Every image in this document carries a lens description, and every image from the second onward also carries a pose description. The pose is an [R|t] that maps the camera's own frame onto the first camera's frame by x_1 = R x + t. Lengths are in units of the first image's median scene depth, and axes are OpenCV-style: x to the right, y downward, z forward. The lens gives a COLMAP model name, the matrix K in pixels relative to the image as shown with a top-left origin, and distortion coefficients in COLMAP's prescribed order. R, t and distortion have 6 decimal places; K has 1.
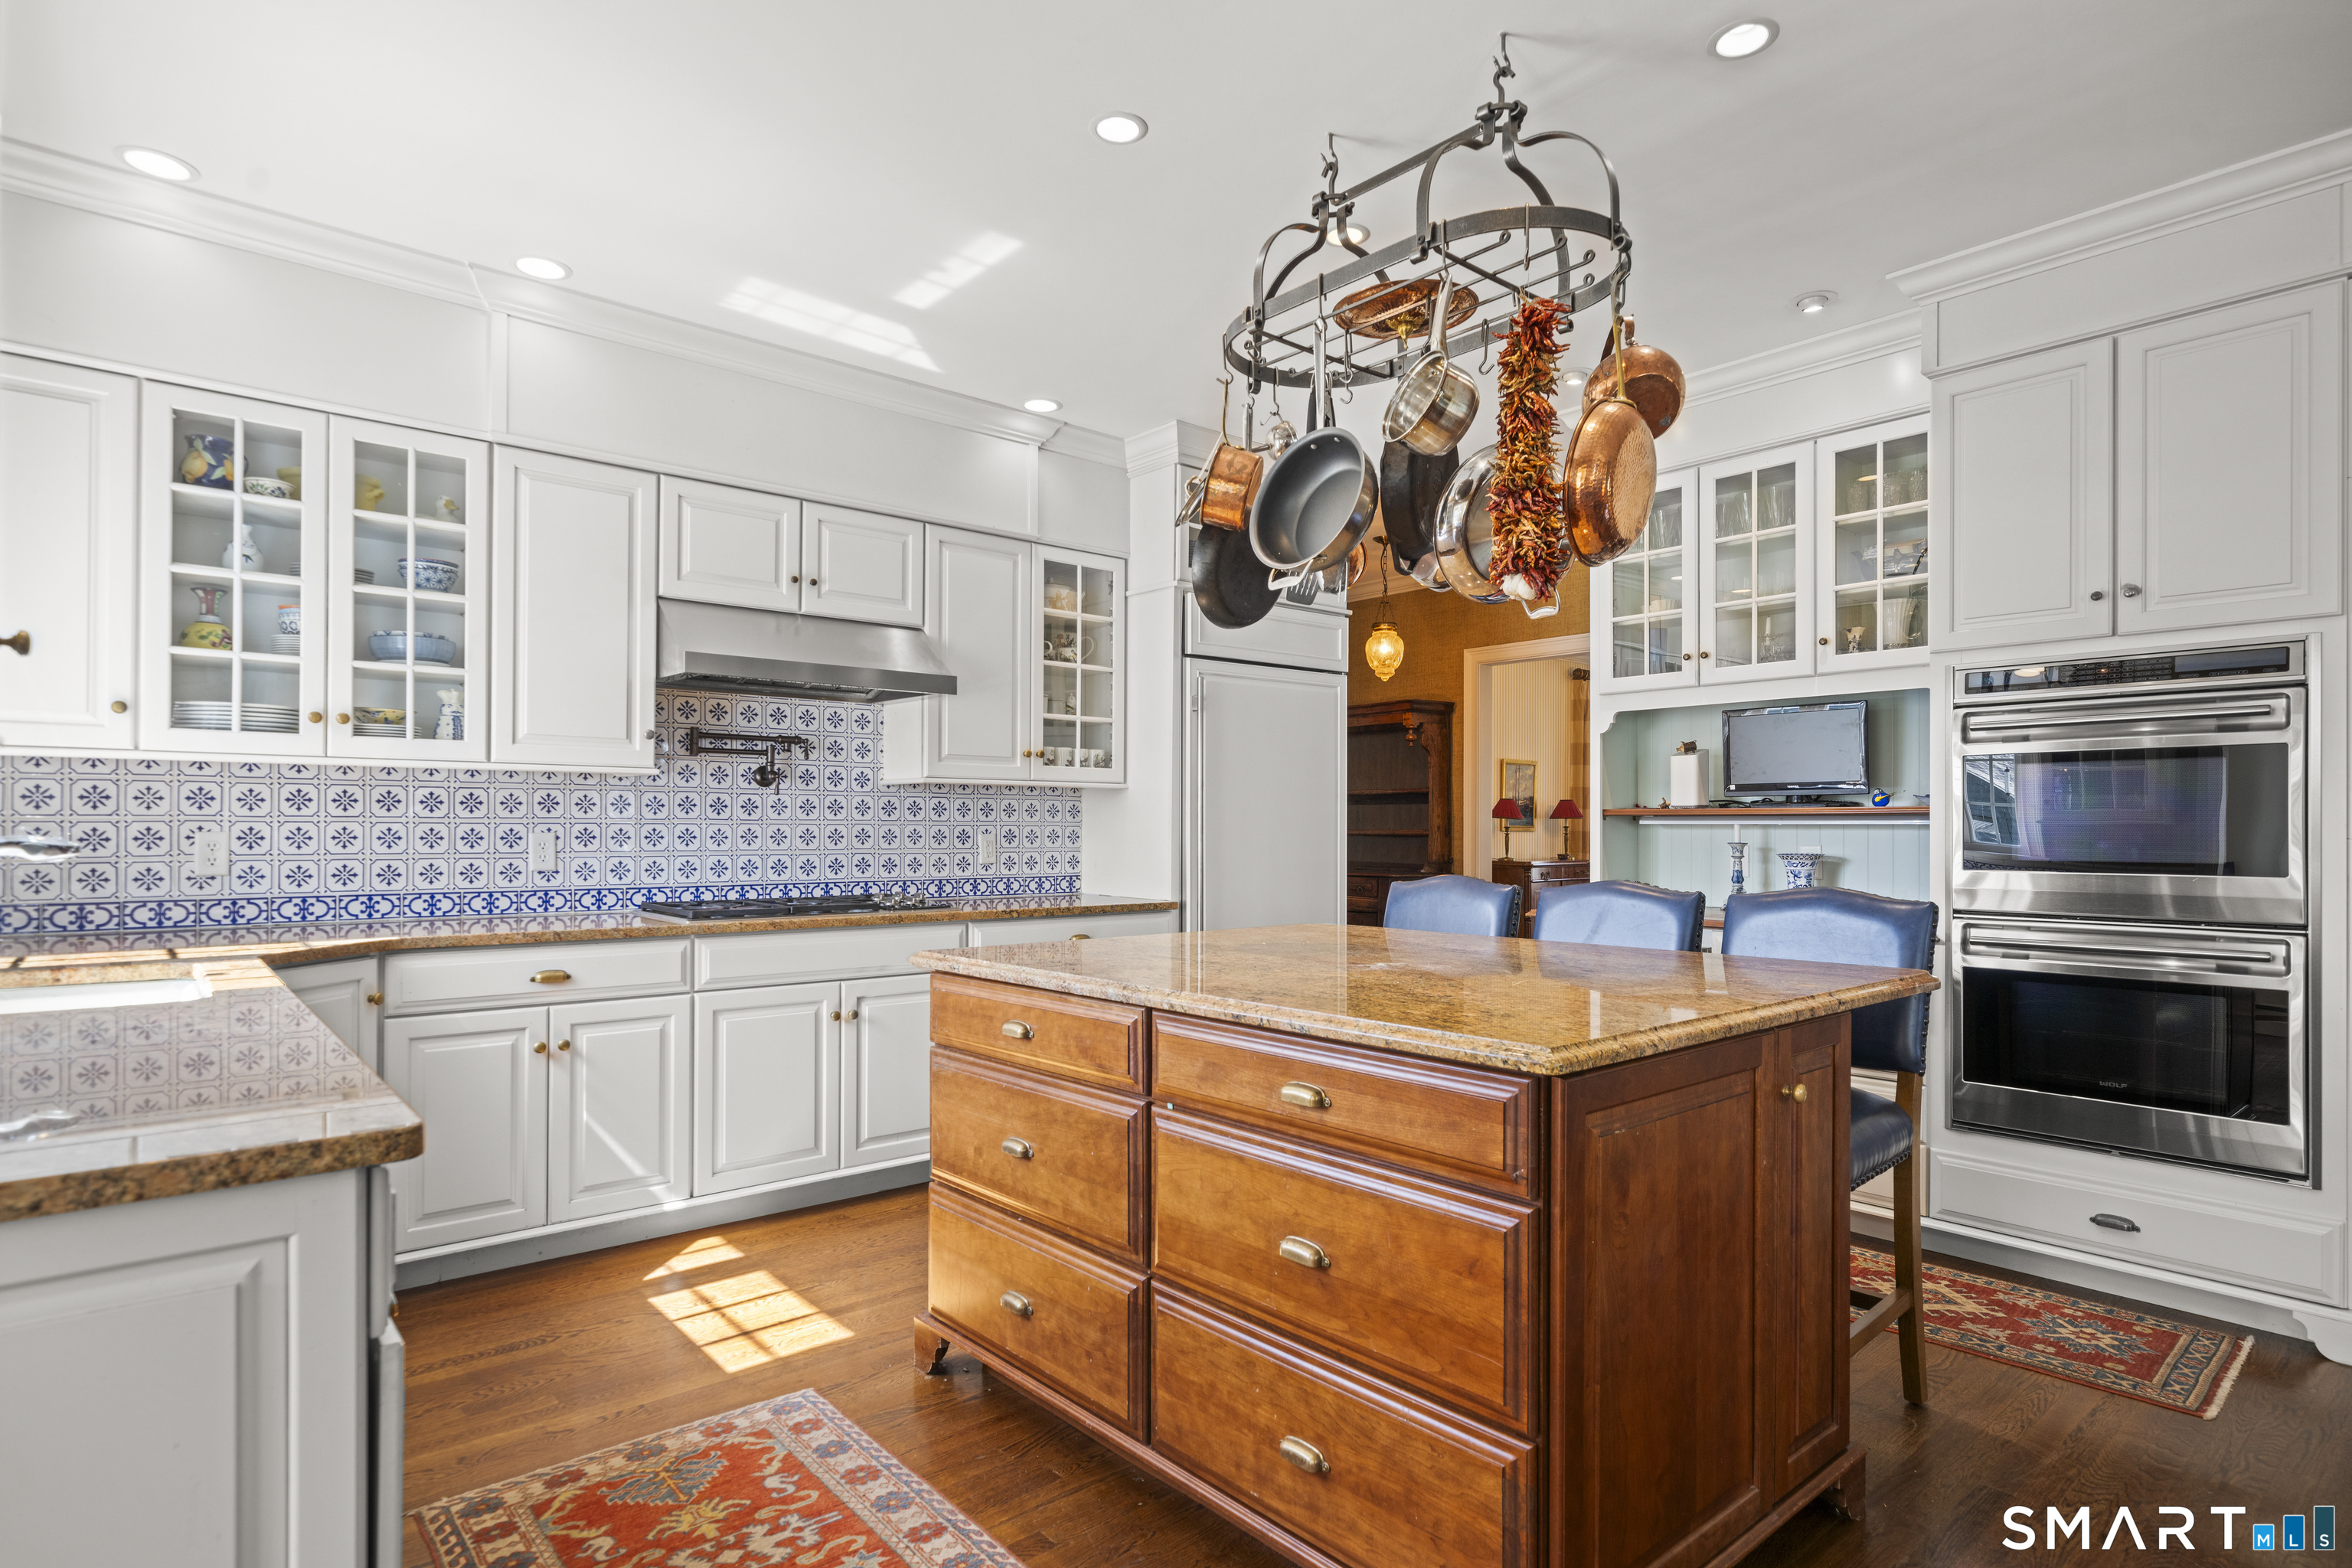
lens RADIAL K [[1320.4, 0, 1178.4], [0, 1320.4, 826.9], [0, 0, 1]] dist [0.025876, -0.000391]
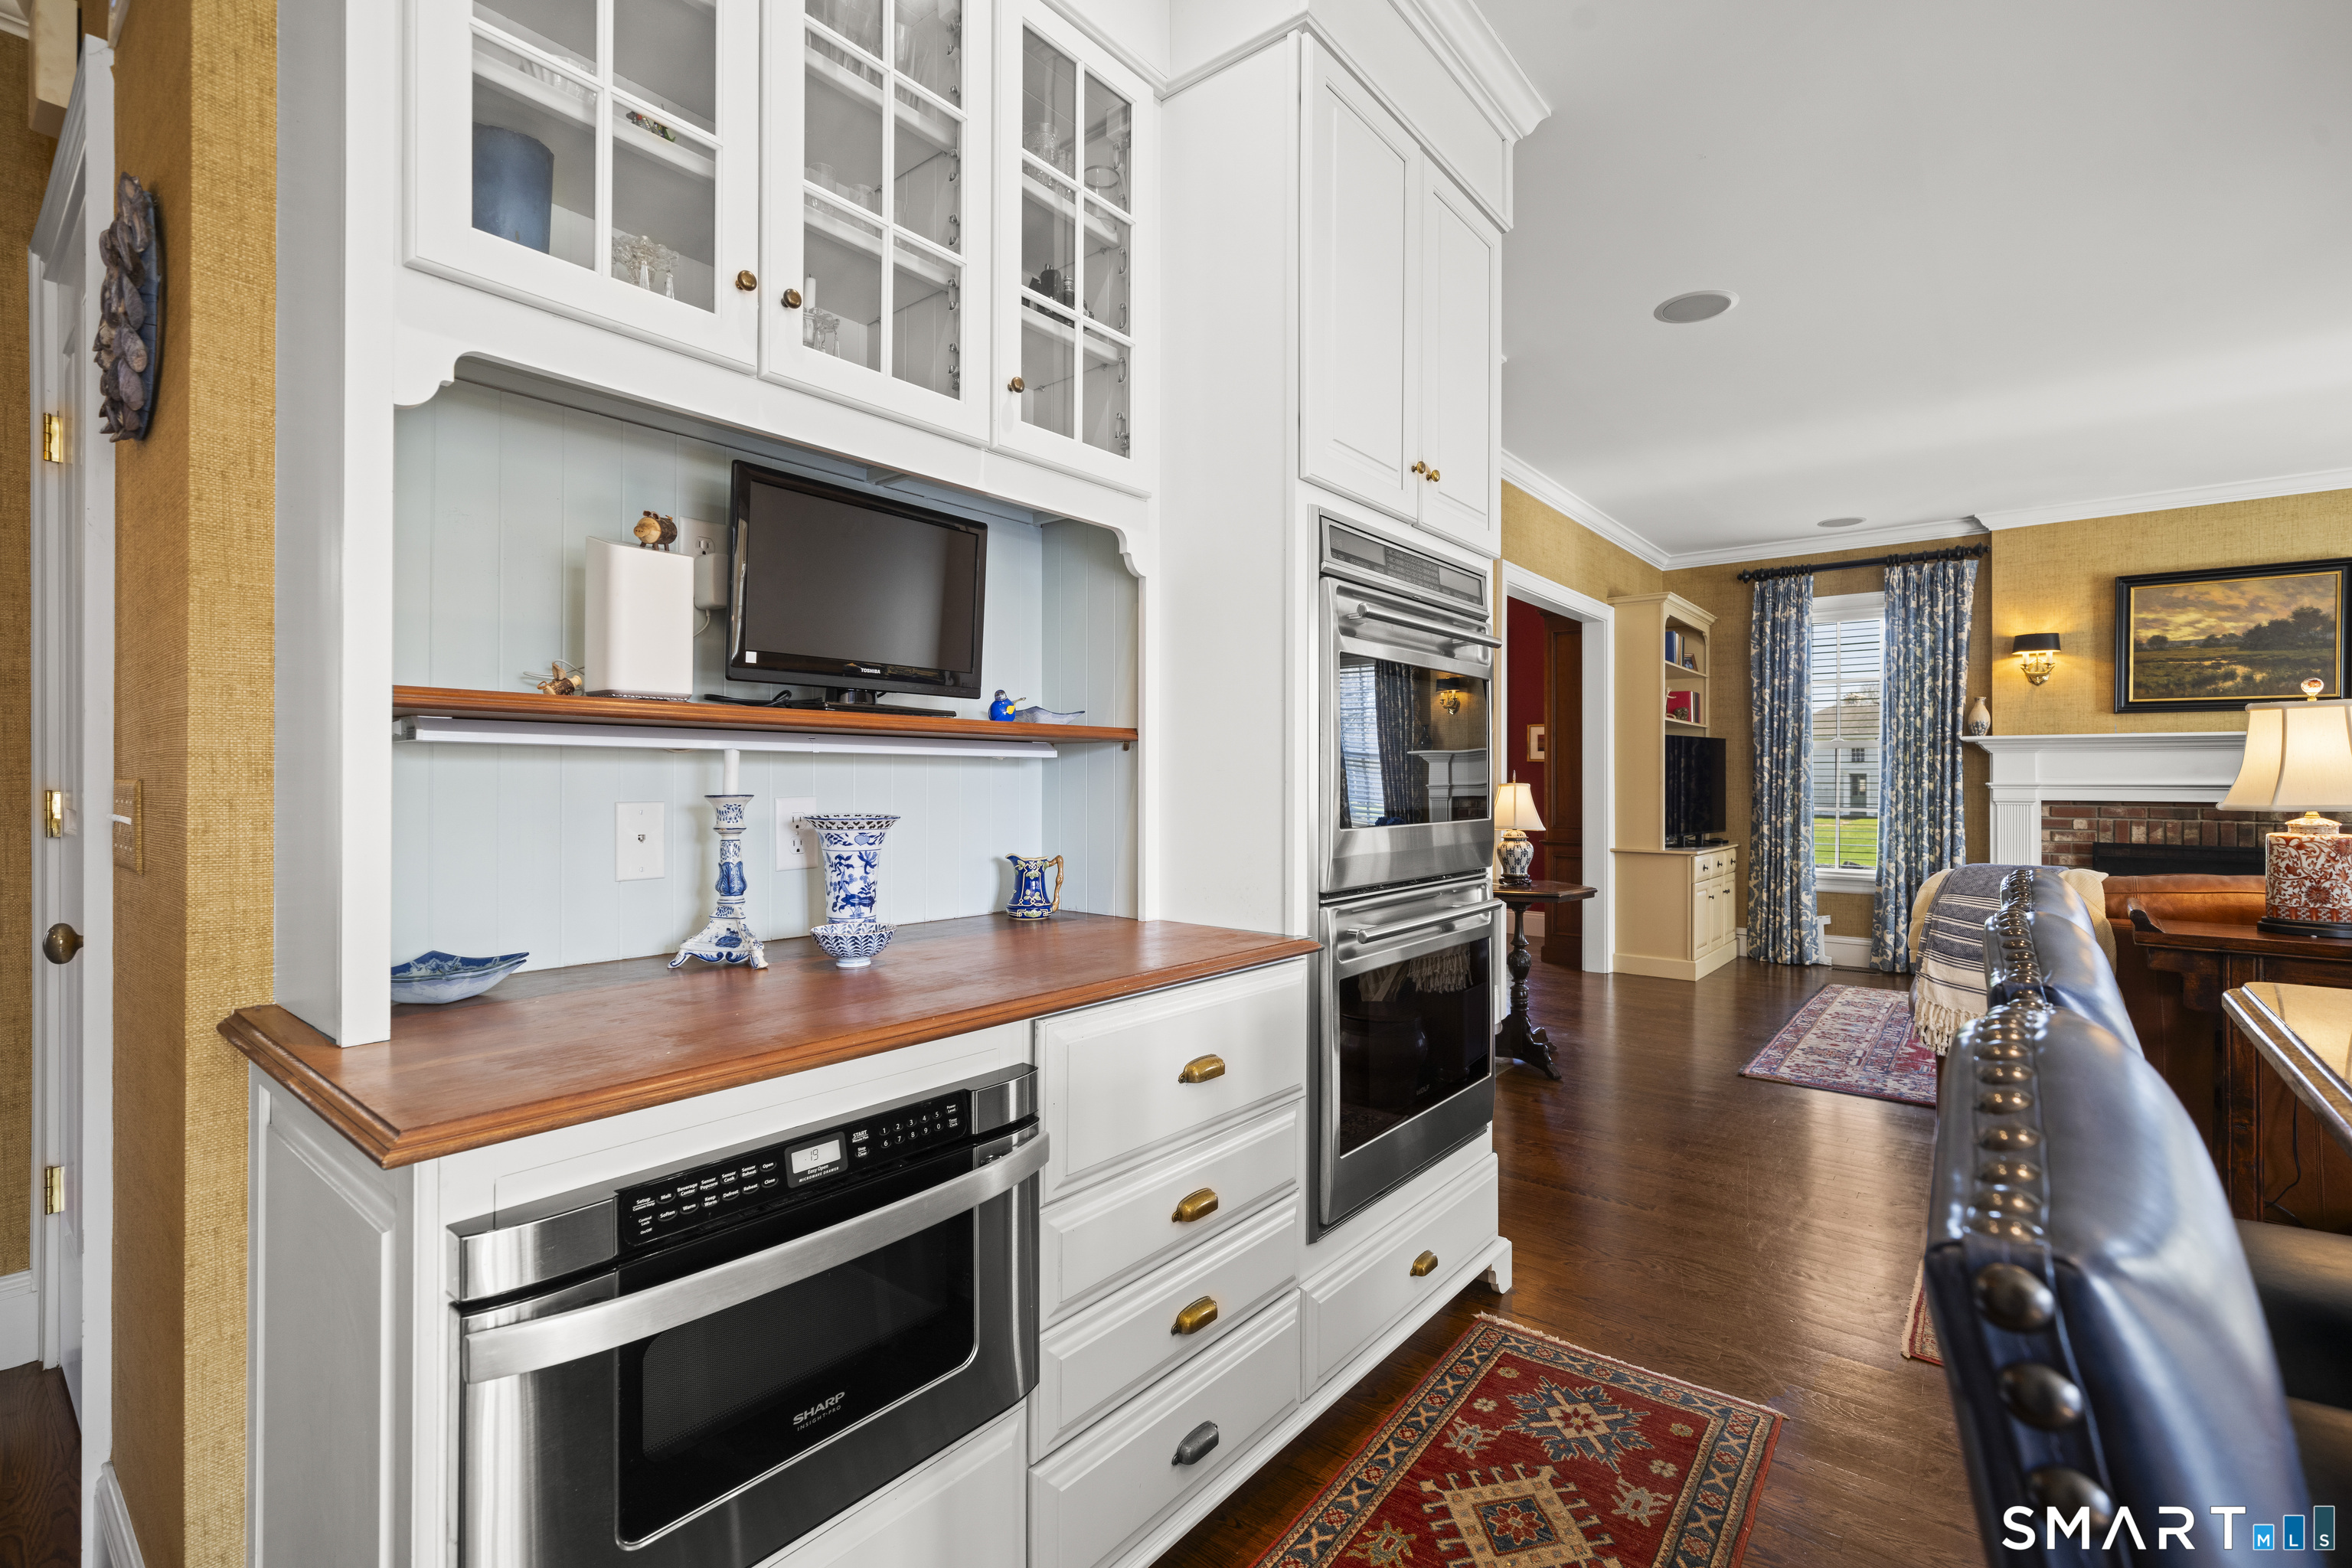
lens RADIAL K [[1035.7, 0, 1235.4], [0, 1035.7, 779.7], [0, 0, 1]] dist [-0.000147, 0.000041]
pose [[-0.181872, -0.005433, 0.983307, 0.112955], [-0.012625, 0.999915, 0.003190, 0.005632], [-0.983241, -0.011834, -0.181925, 1.226754]]
